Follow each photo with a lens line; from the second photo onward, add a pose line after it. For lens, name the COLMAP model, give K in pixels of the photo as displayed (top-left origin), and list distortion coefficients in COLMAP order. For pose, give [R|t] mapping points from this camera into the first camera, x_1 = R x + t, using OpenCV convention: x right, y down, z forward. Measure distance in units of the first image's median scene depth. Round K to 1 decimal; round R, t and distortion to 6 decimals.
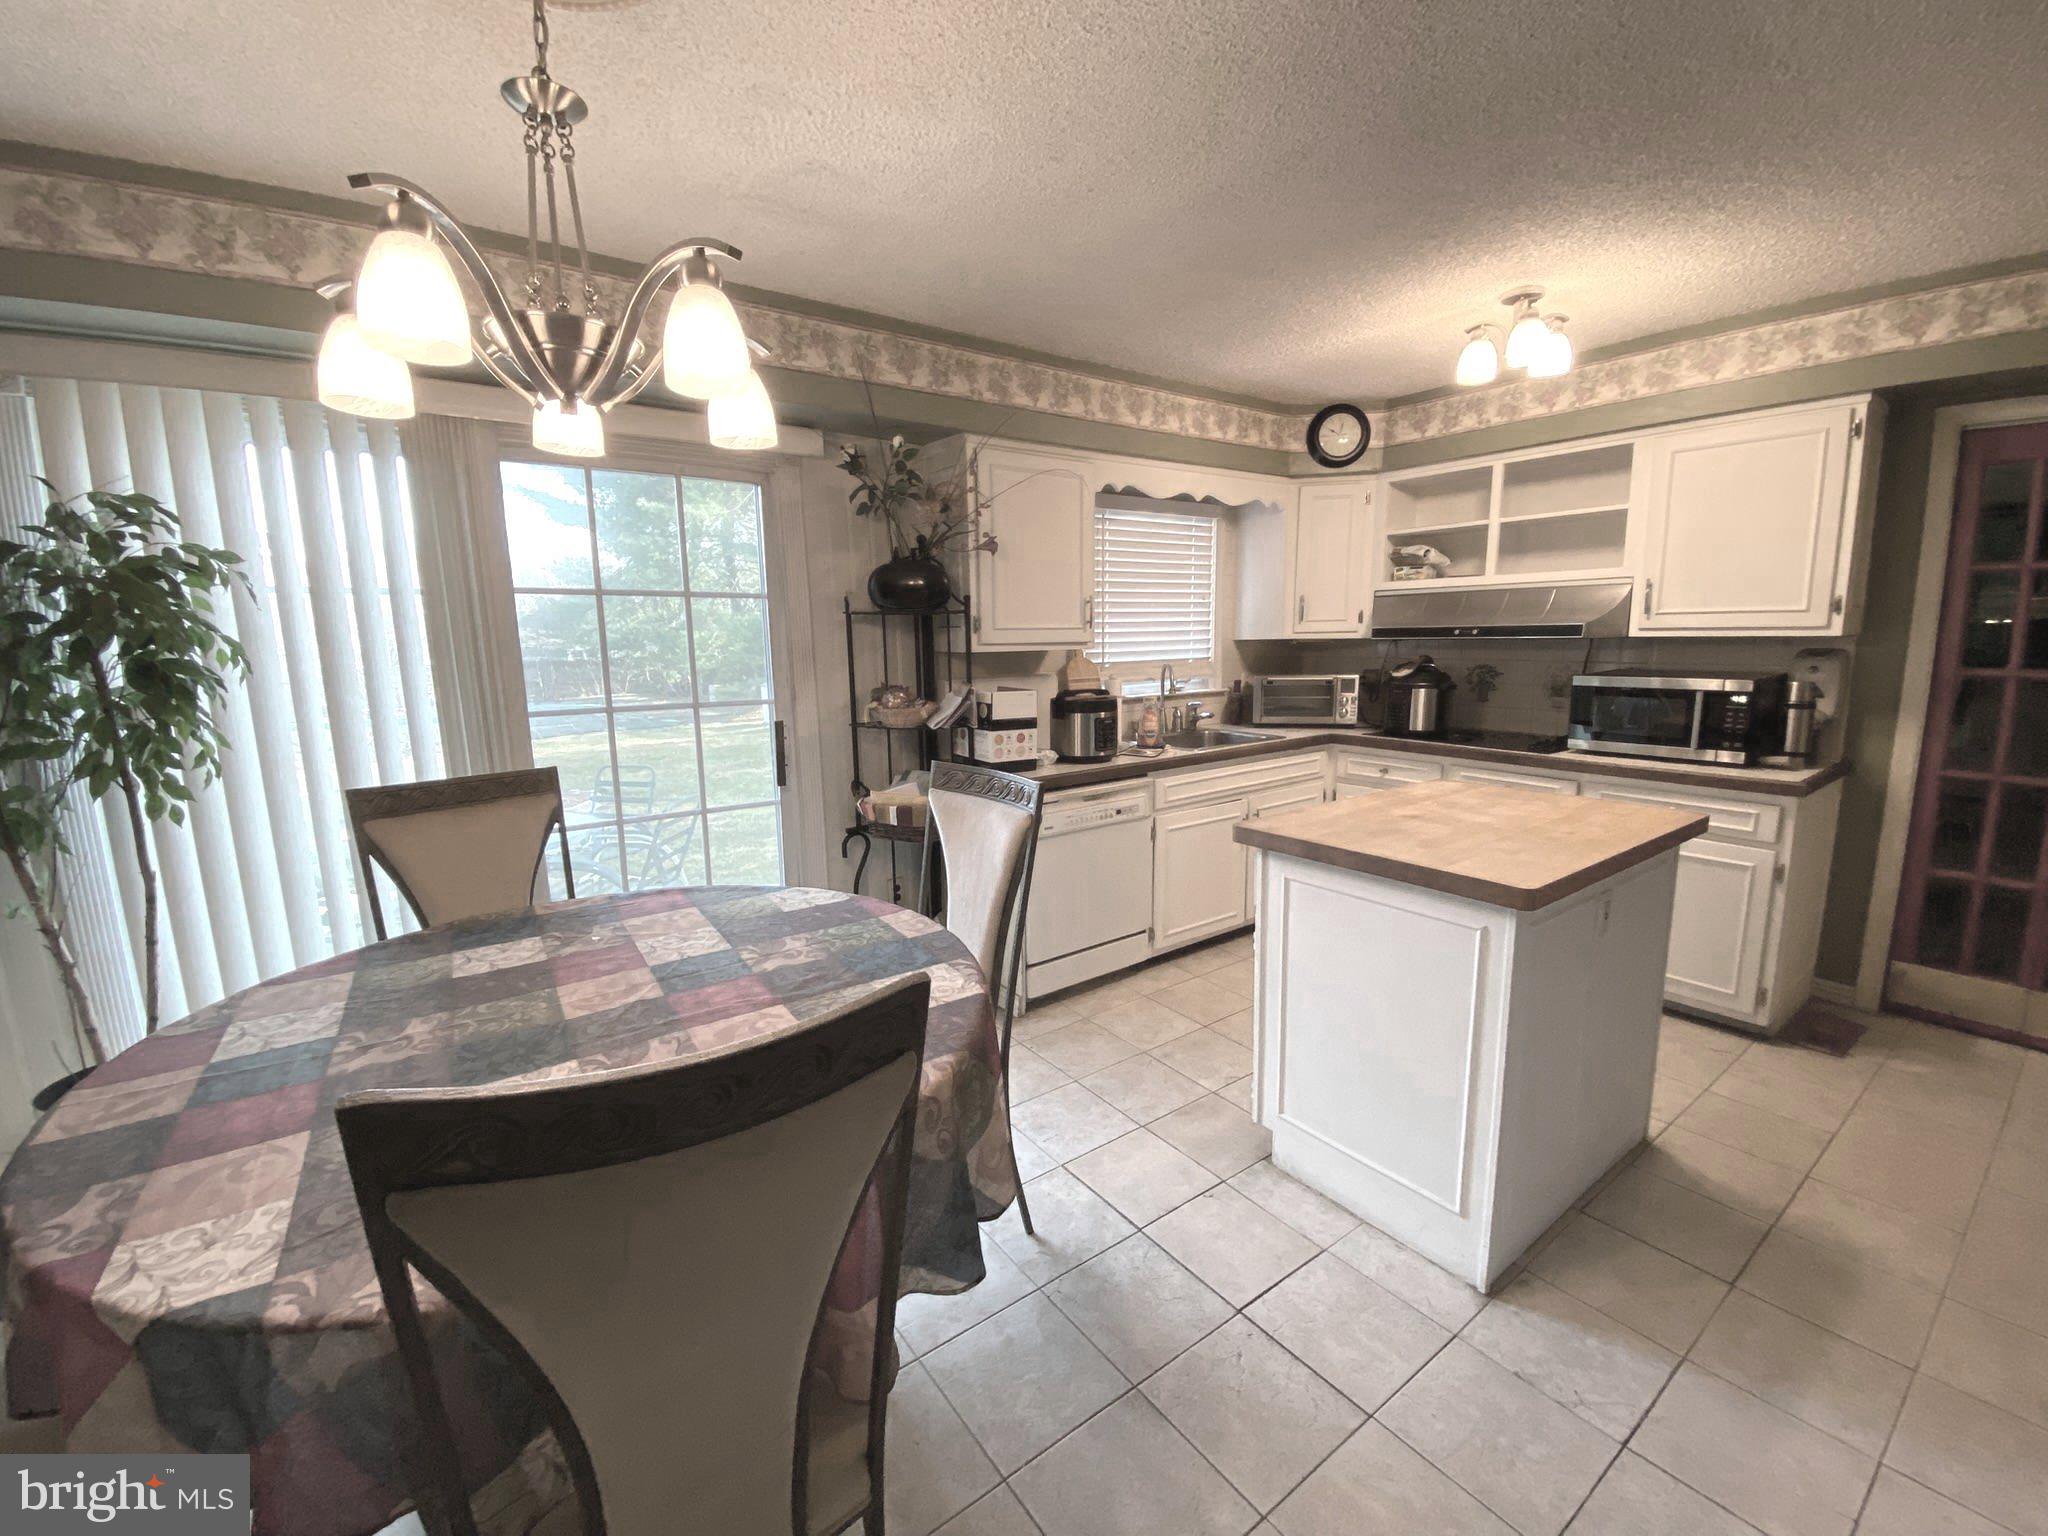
lens RADIAL K [[828.4, 0, 1022.6], [0, 828.4, 773.1], [0, 0, 1]] dist [0.022909, -0.022624]
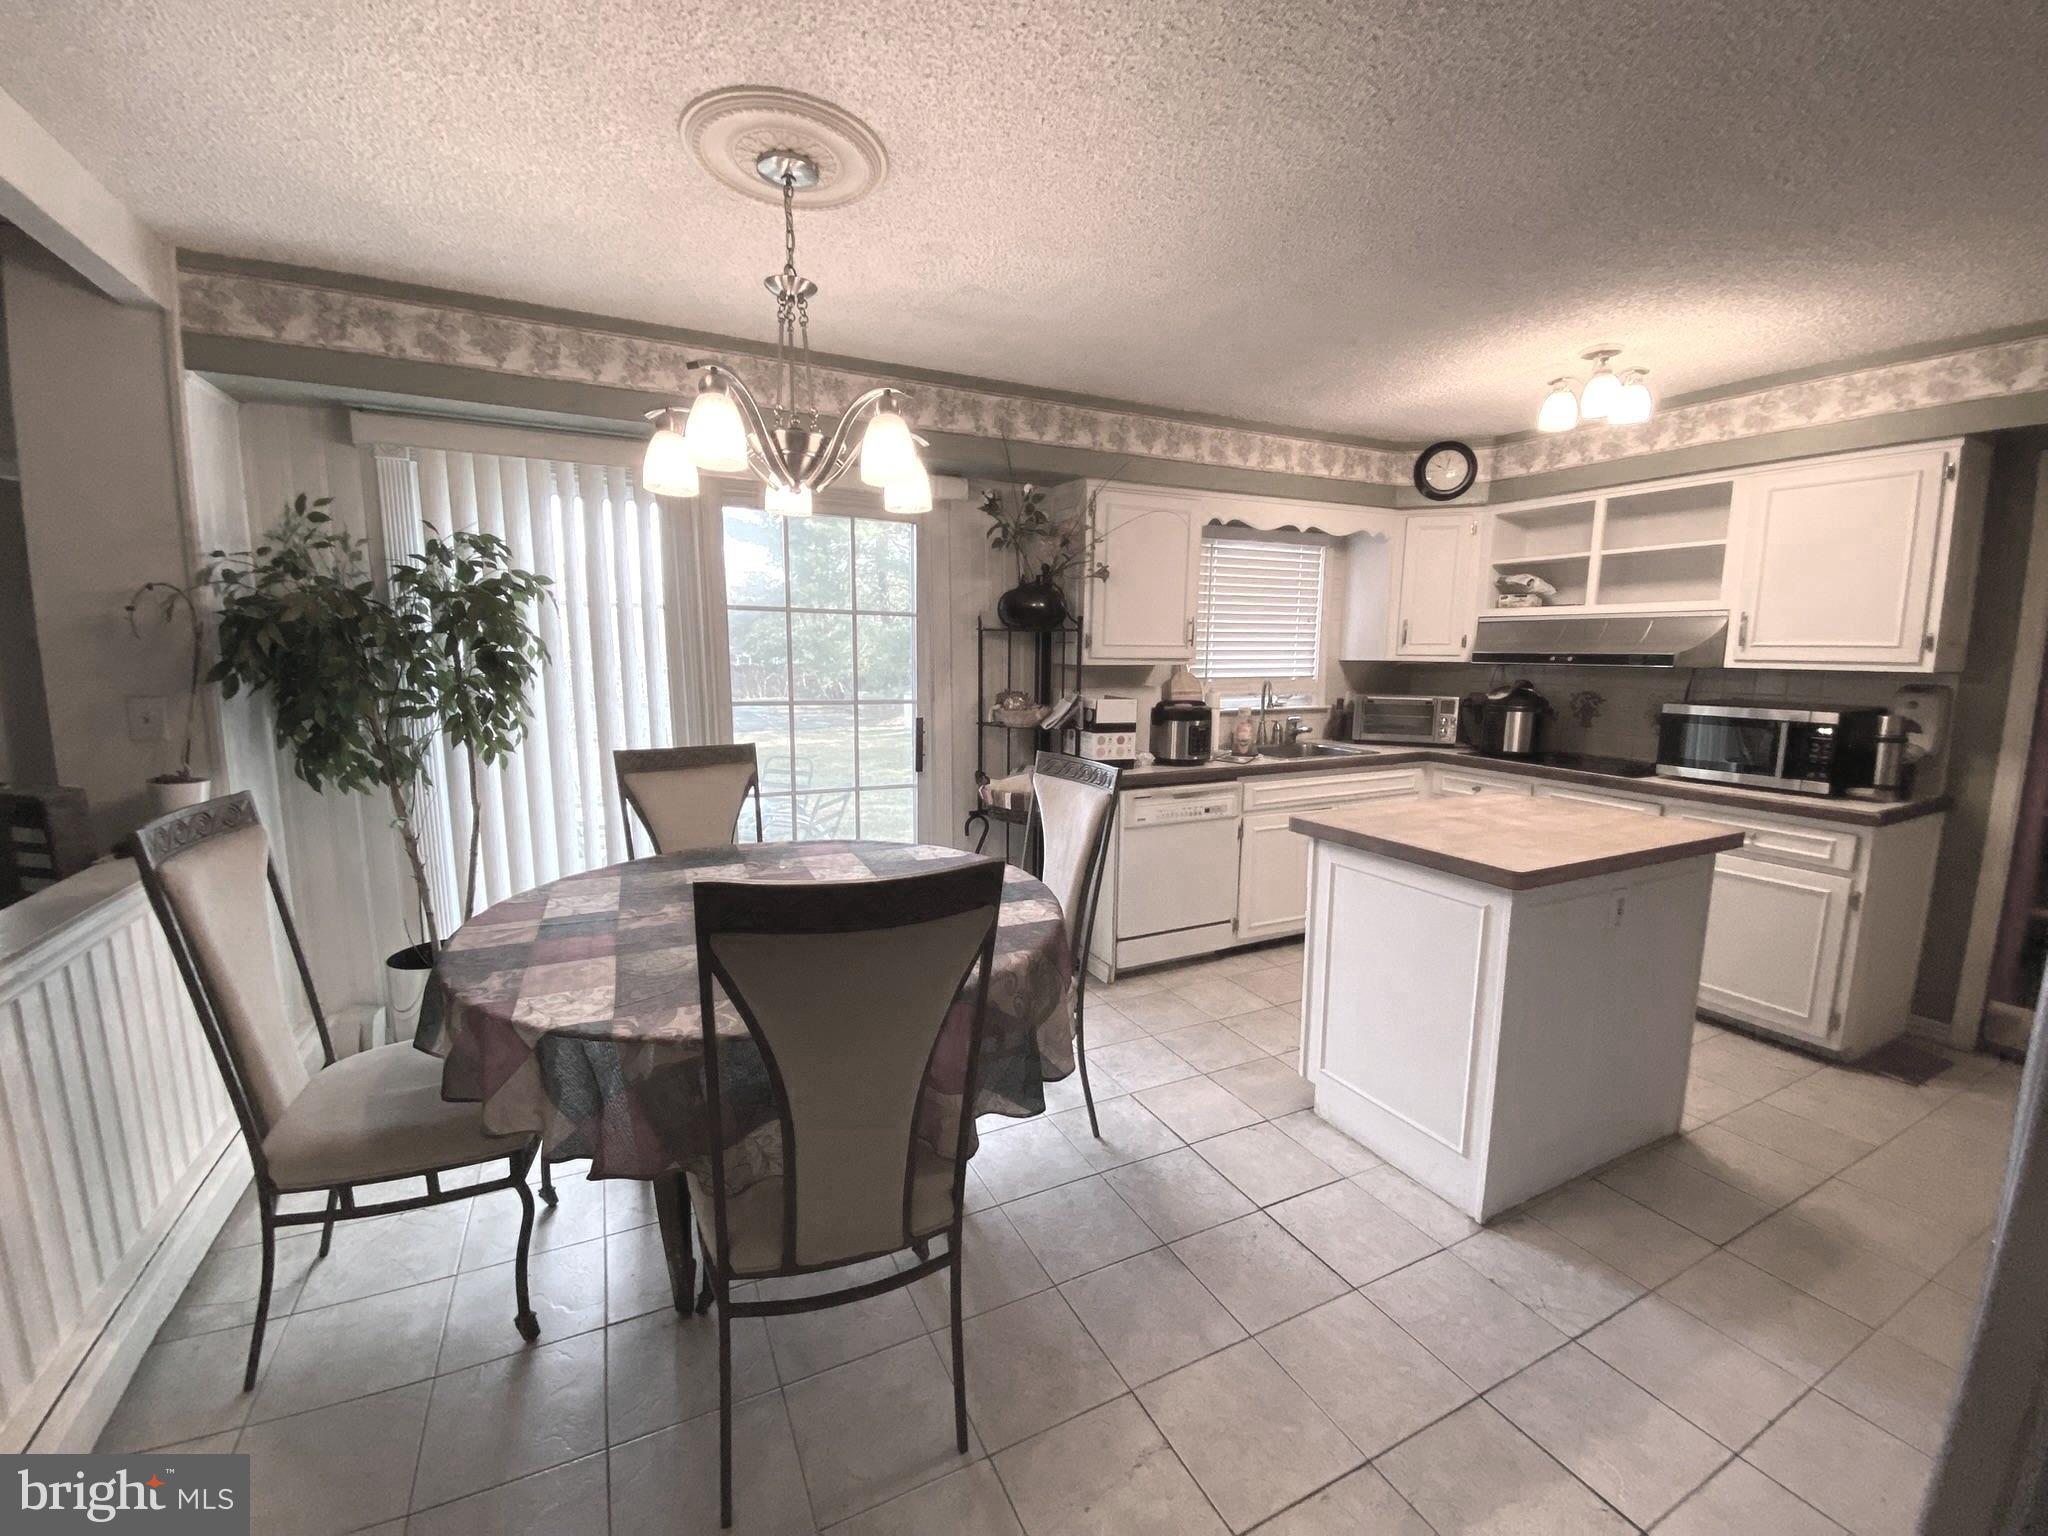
lens RADIAL K [[828.4, 0, 1022.6], [0, 828.4, 773.1], [0, 0, 1]] dist [0.022909, -0.022624]
pose [[0.986400, 0.047958, -0.157210, 0.049528], [-0.050774, 0.998613, -0.013944, 0.029027], [0.156323, 0.021737, 0.987467, -0.173123]]
